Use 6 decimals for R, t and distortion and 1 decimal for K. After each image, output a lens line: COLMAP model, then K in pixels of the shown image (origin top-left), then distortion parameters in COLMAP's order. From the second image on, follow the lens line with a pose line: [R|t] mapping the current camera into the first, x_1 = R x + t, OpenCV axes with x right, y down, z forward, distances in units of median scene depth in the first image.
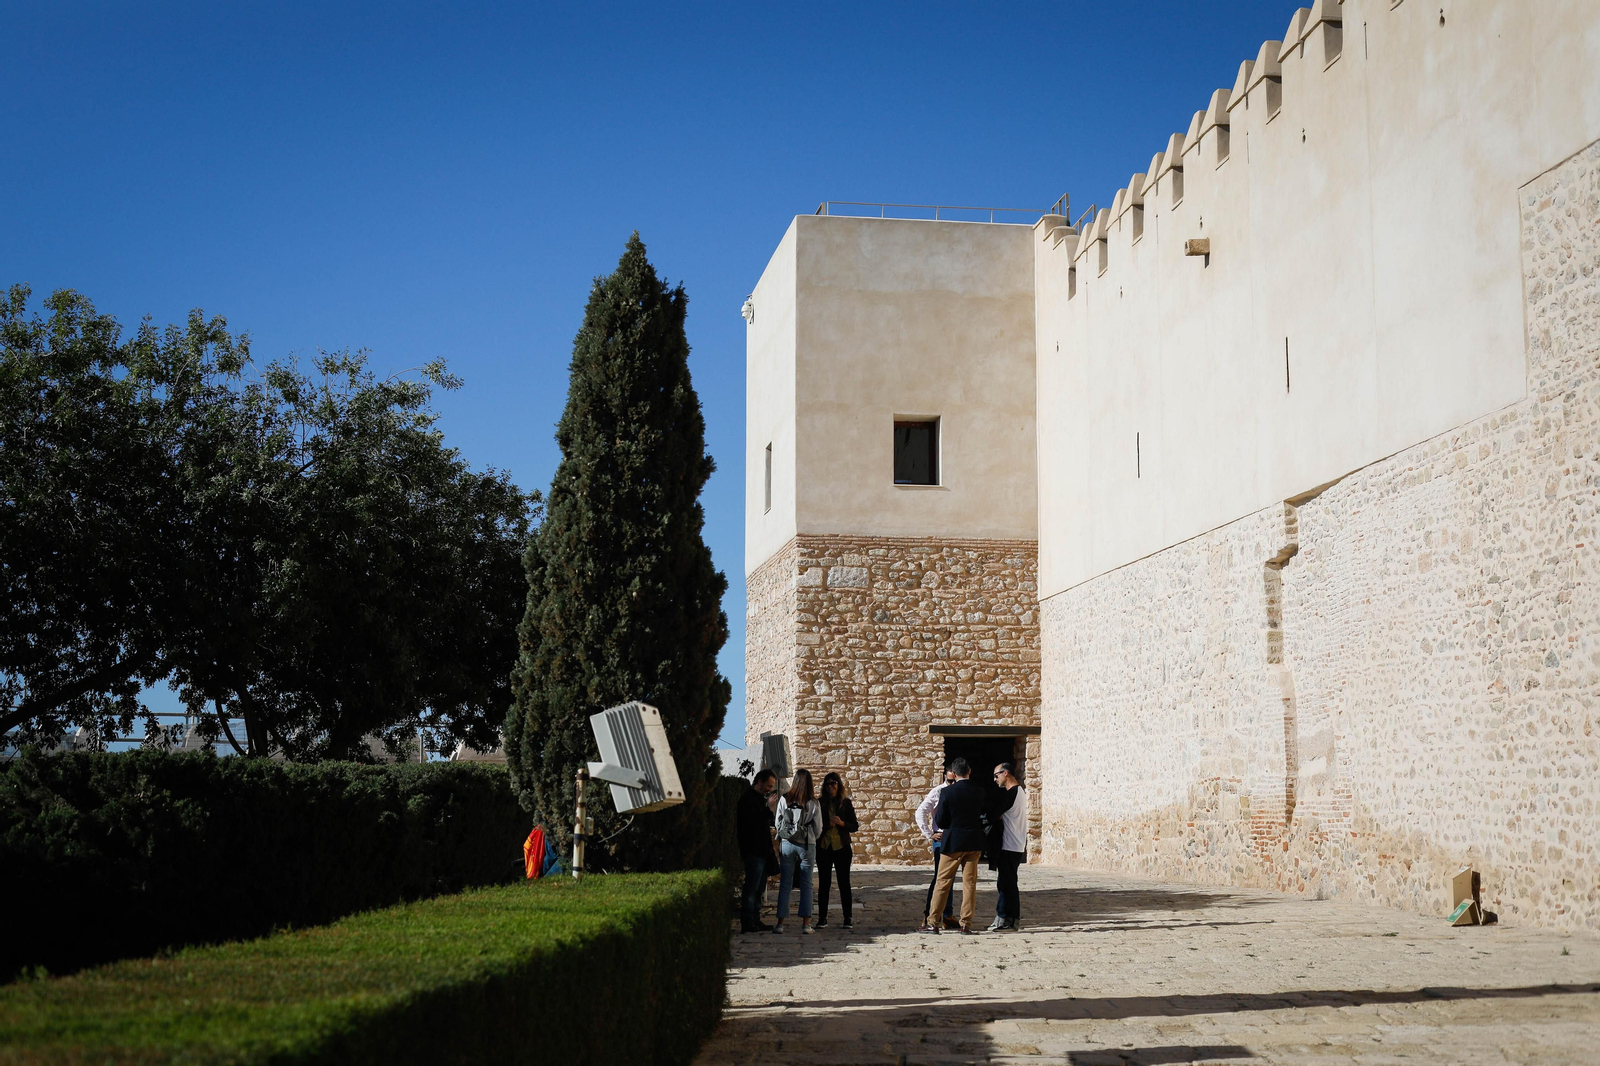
lens RADIAL K [[2301.6, 0, 800.0], [0, 2301.6, 533.0], [0, 0, 1]] dist [-0.047457, 0.042878]
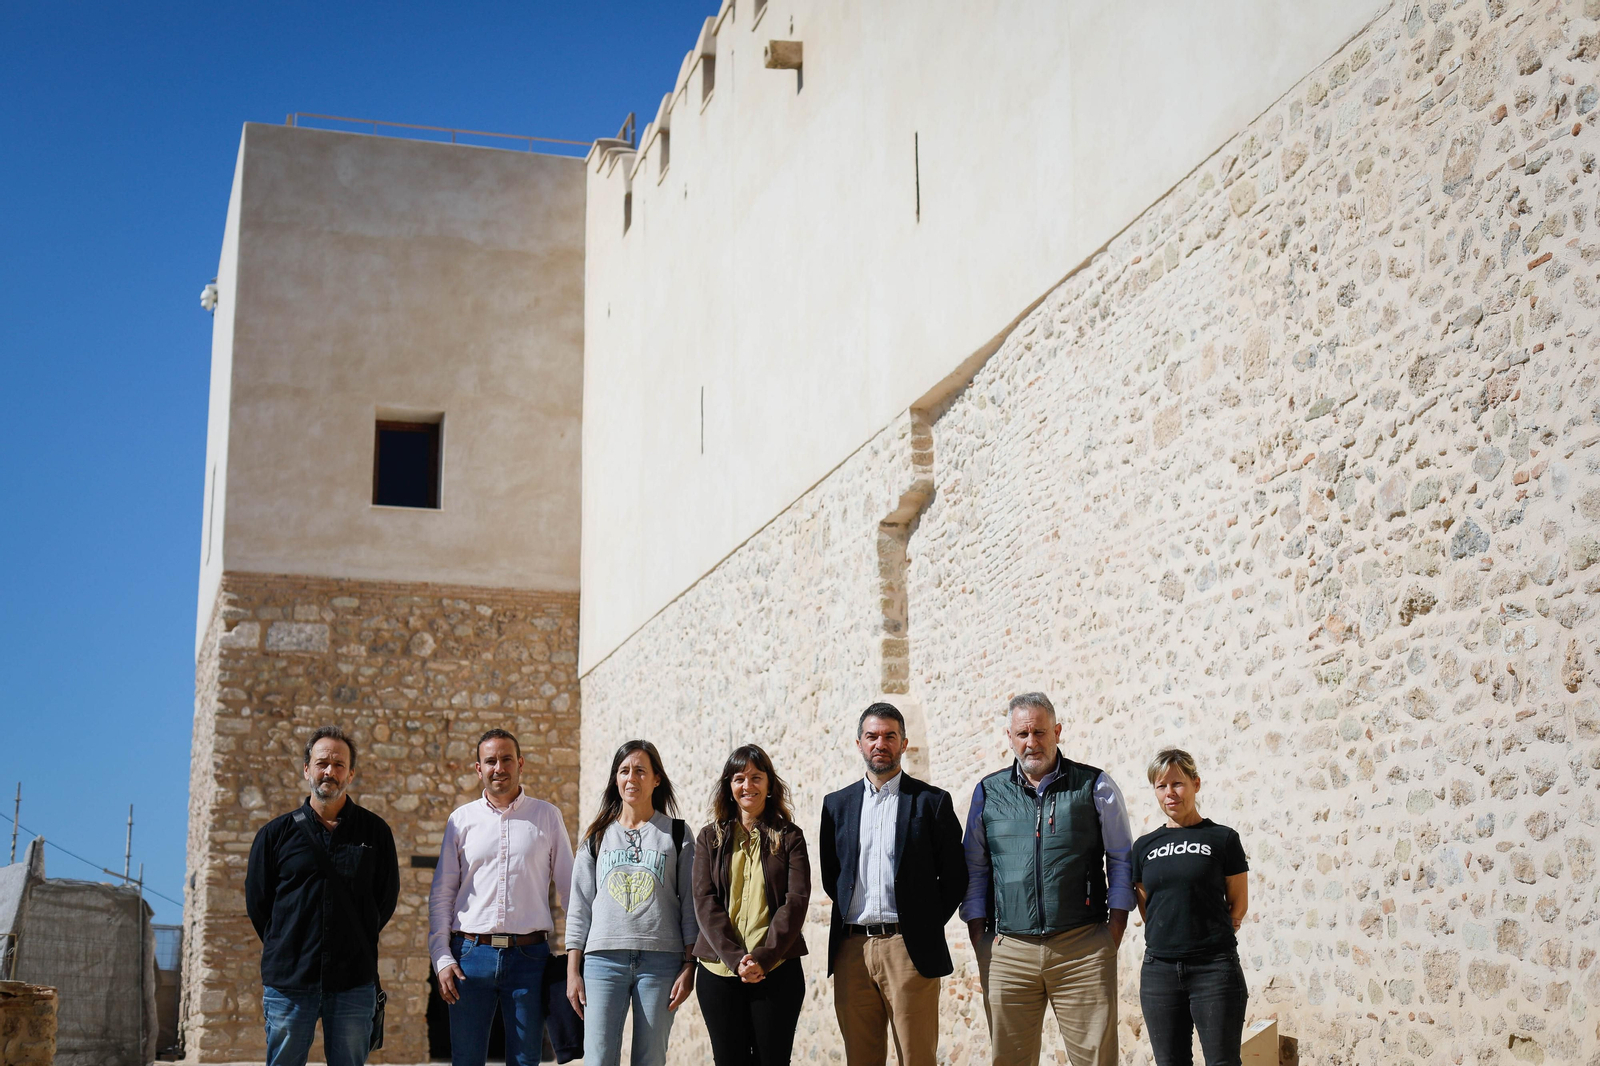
lens RADIAL K [[2325.2, 0, 788.6], [0, 2325.2, 529.8], [0, 0, 1]] dist [-0.051905, 0.035097]
pose [[0.990360, 0.024188, 0.136387, 0.116570], [-0.011325, 0.995478, -0.094311, 0.084173], [-0.138051, 0.091858, 0.986156, 0.494054]]
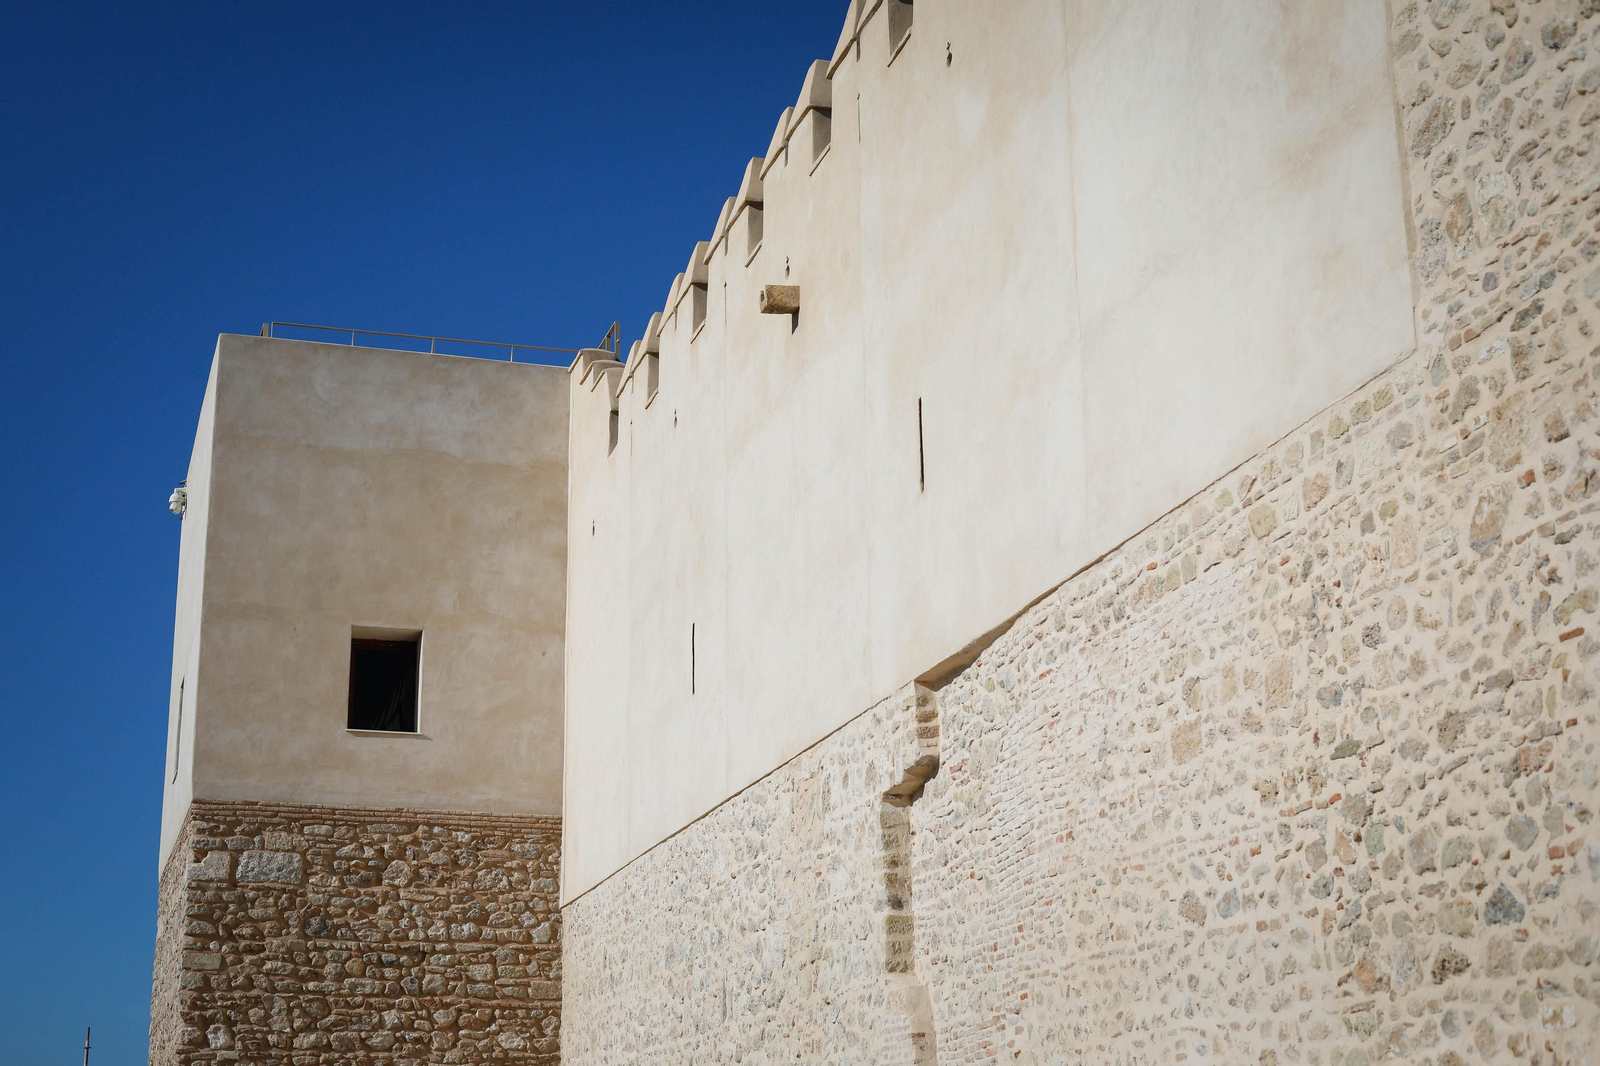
lens RADIAL K [[2407.1, 0, 800.0], [0, 2407.1, 533.0], [0, 0, 1]] dist [-0.038515, -0.008386]
pose [[0.987914, 0.032202, 0.151618, 0.105355], [-0.008513, 0.987978, -0.154362, 0.048920], [-0.154766, 0.151206, 0.976312, 0.482430]]
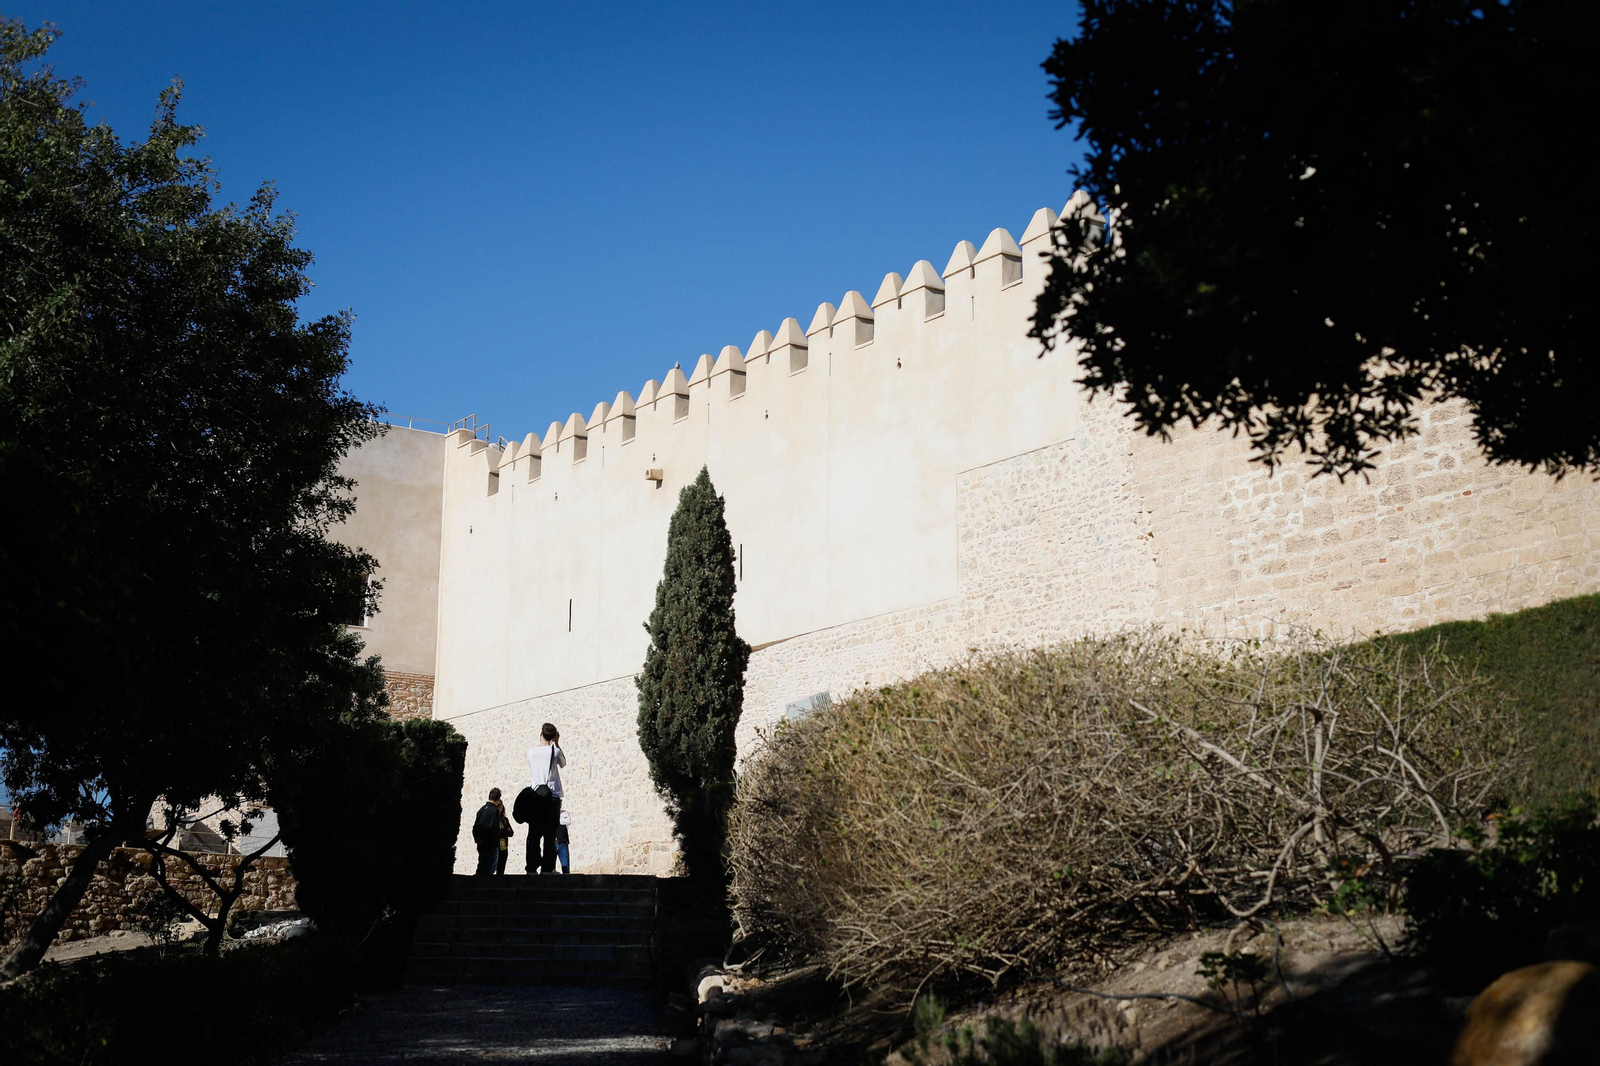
lens RADIAL K [[2301.6, 0, 800.0], [0, 2301.6, 533.0], [0, 0, 1]] dist [-0.047457, 0.042878]
pose [[0.895136, 0.103545, 0.433602, -0.476041], [-0.066840, 0.992830, -0.099103, 0.063902], [-0.440755, 0.059729, 0.895638, -0.434210]]
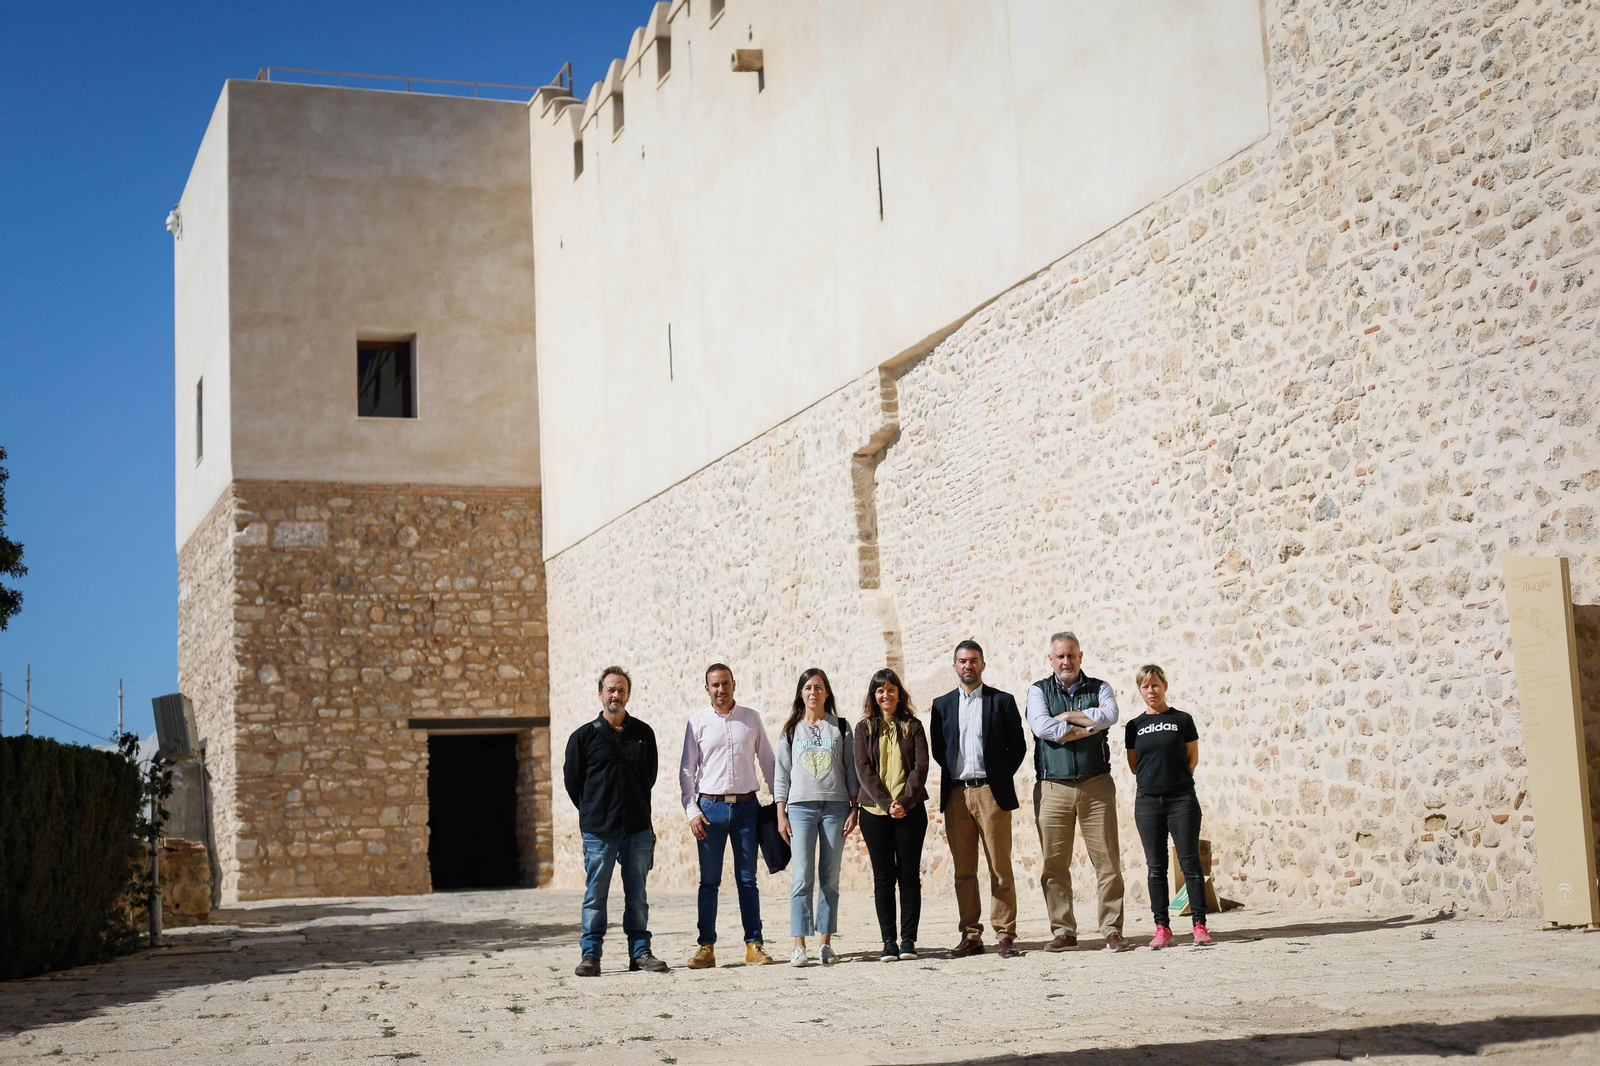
lens RADIAL K [[2323.5, 0, 762.5], [0, 2323.5, 532.3], [0, 0, 1]] dist [-0.047744, 0.023382]
pose [[0.979138, -0.016147, 0.202555, 0.024026], [0.020679, 0.999580, -0.020281, 0.062639], [-0.202142, 0.024047, 0.979061, 0.316347]]
